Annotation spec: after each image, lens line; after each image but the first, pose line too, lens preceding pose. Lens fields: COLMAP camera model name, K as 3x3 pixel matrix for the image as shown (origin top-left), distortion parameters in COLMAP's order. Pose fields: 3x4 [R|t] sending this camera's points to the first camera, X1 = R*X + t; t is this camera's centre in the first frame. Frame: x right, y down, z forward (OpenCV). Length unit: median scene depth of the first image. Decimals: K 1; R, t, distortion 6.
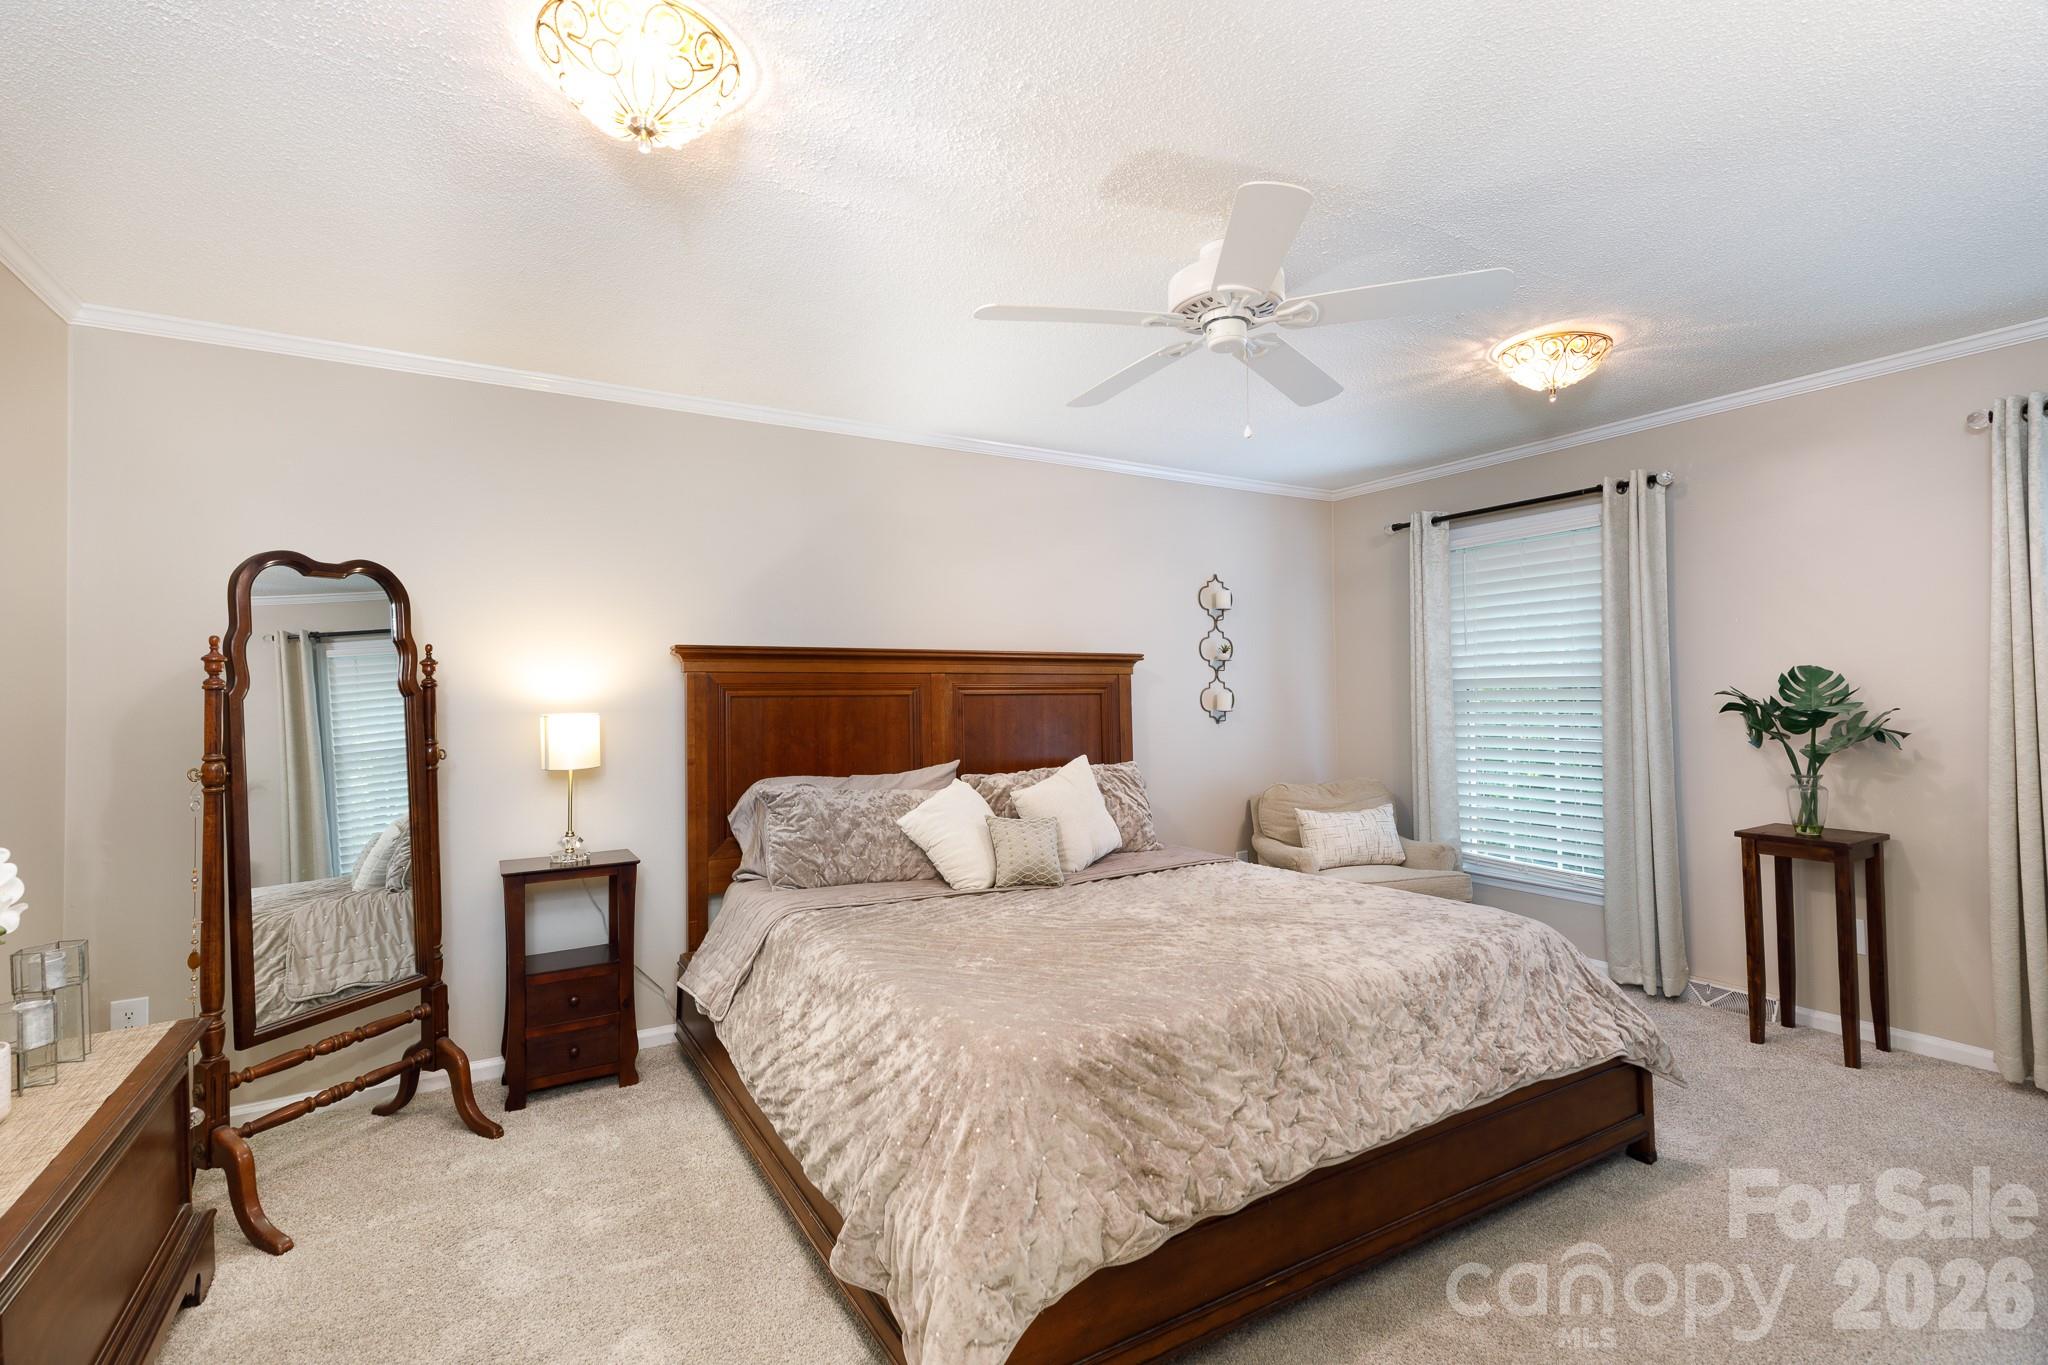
lens RADIAL K [[923.2, 0, 1014.3], [0, 923.2, 688.8], [0, 0, 1]] dist [0.001490, 0.001539]
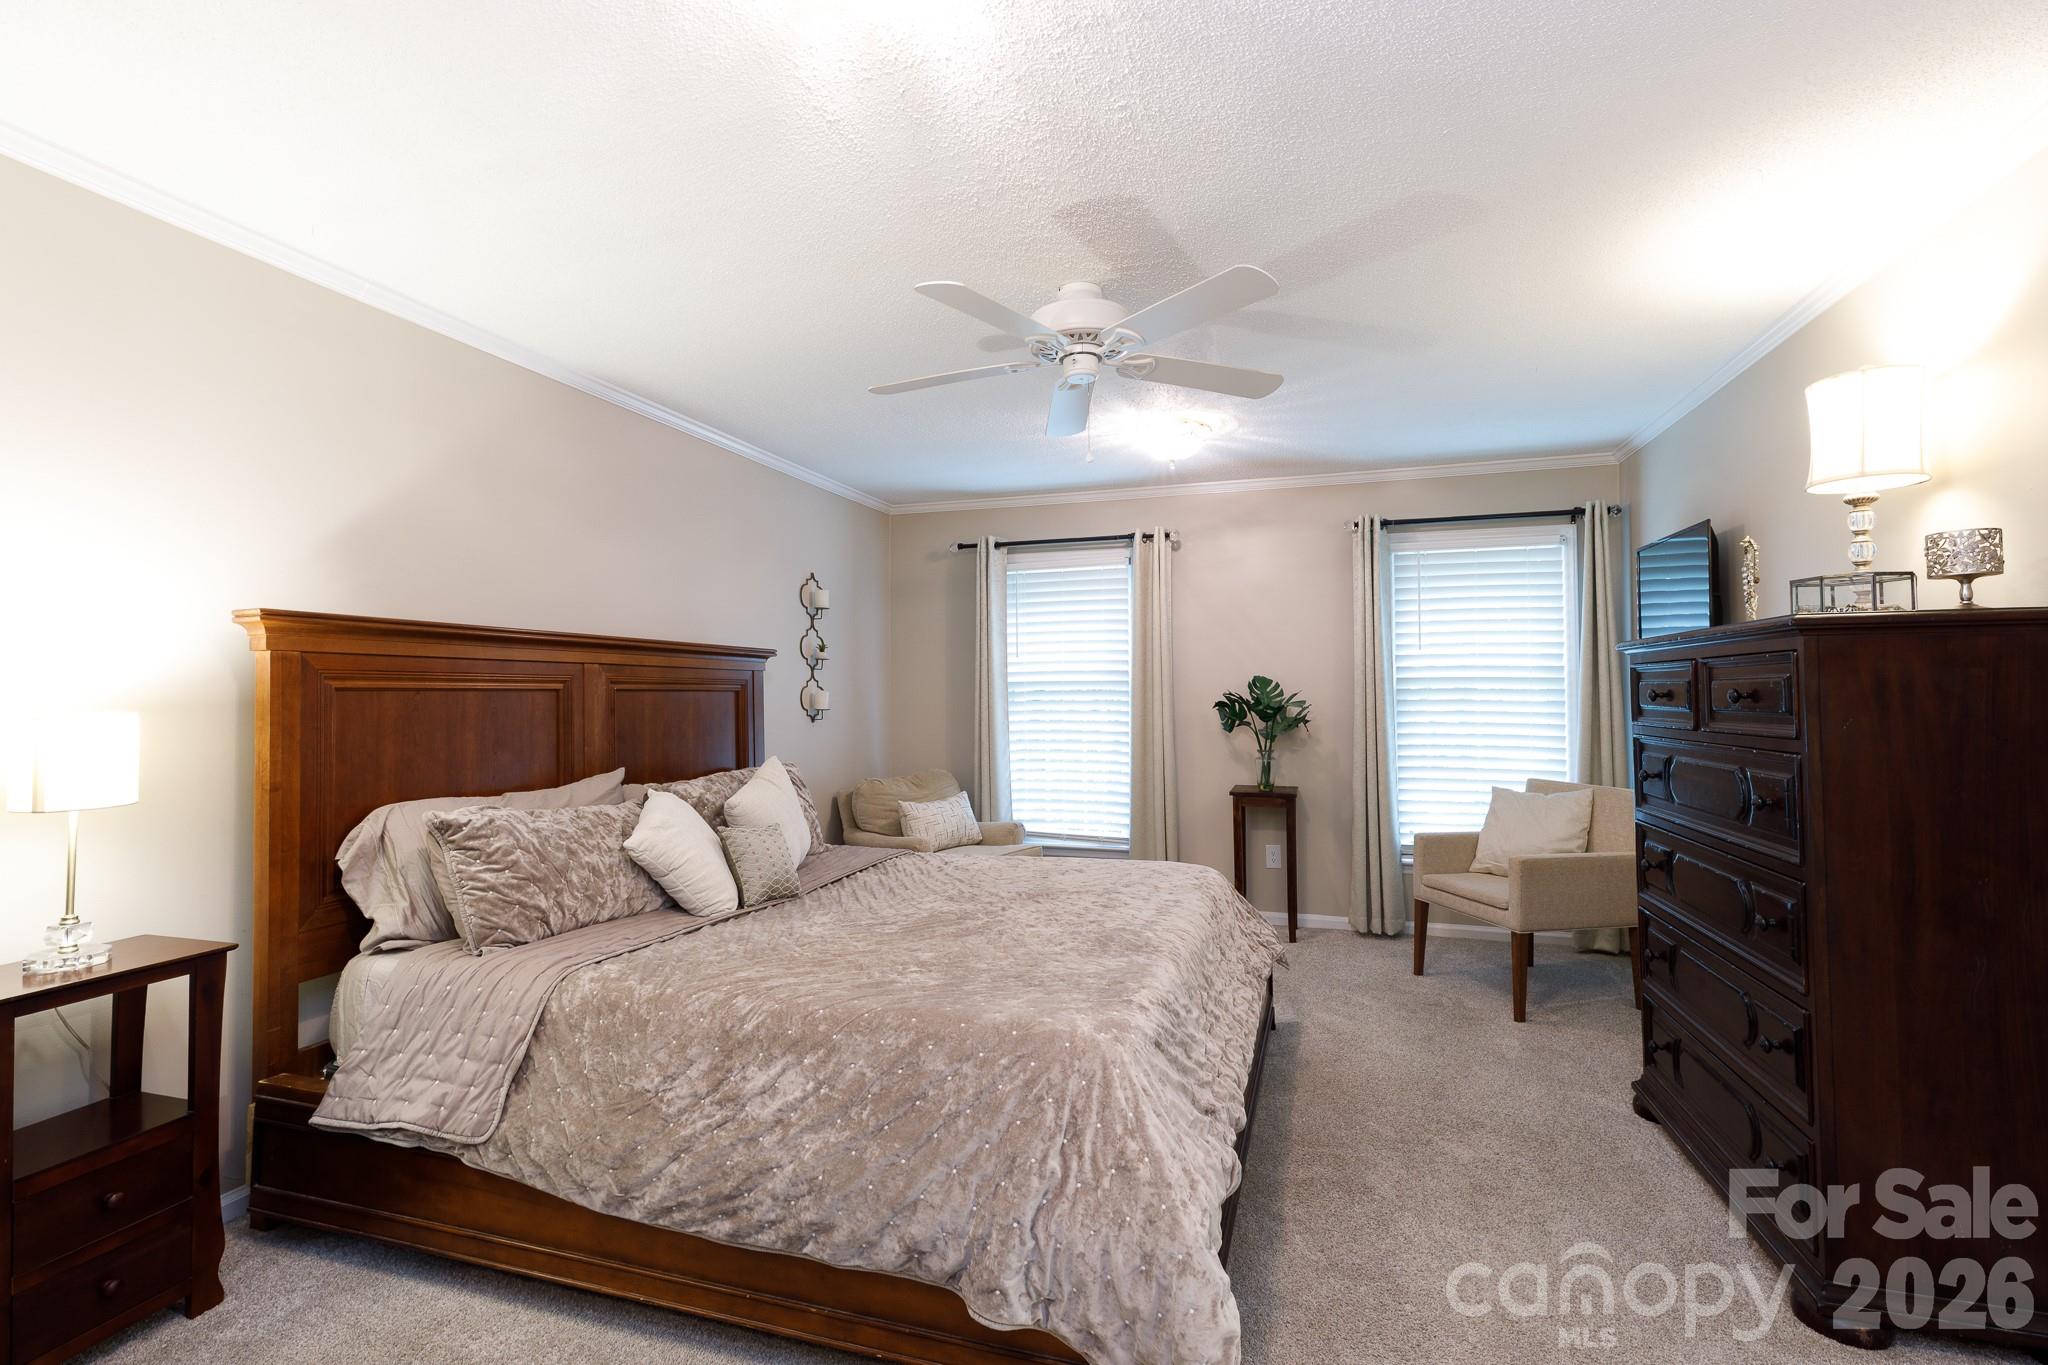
lens RADIAL K [[923.2, 0, 1012.6], [0, 923.2, 678.0], [0, 0, 1]] dist [0.001490, 0.001539]
pose [[0.750180, 0.019004, 0.660960, -0.389280], [-0.009729, 0.999796, -0.017705, 0.007903], [-0.661162, 0.006852, 0.750212, 0.152207]]
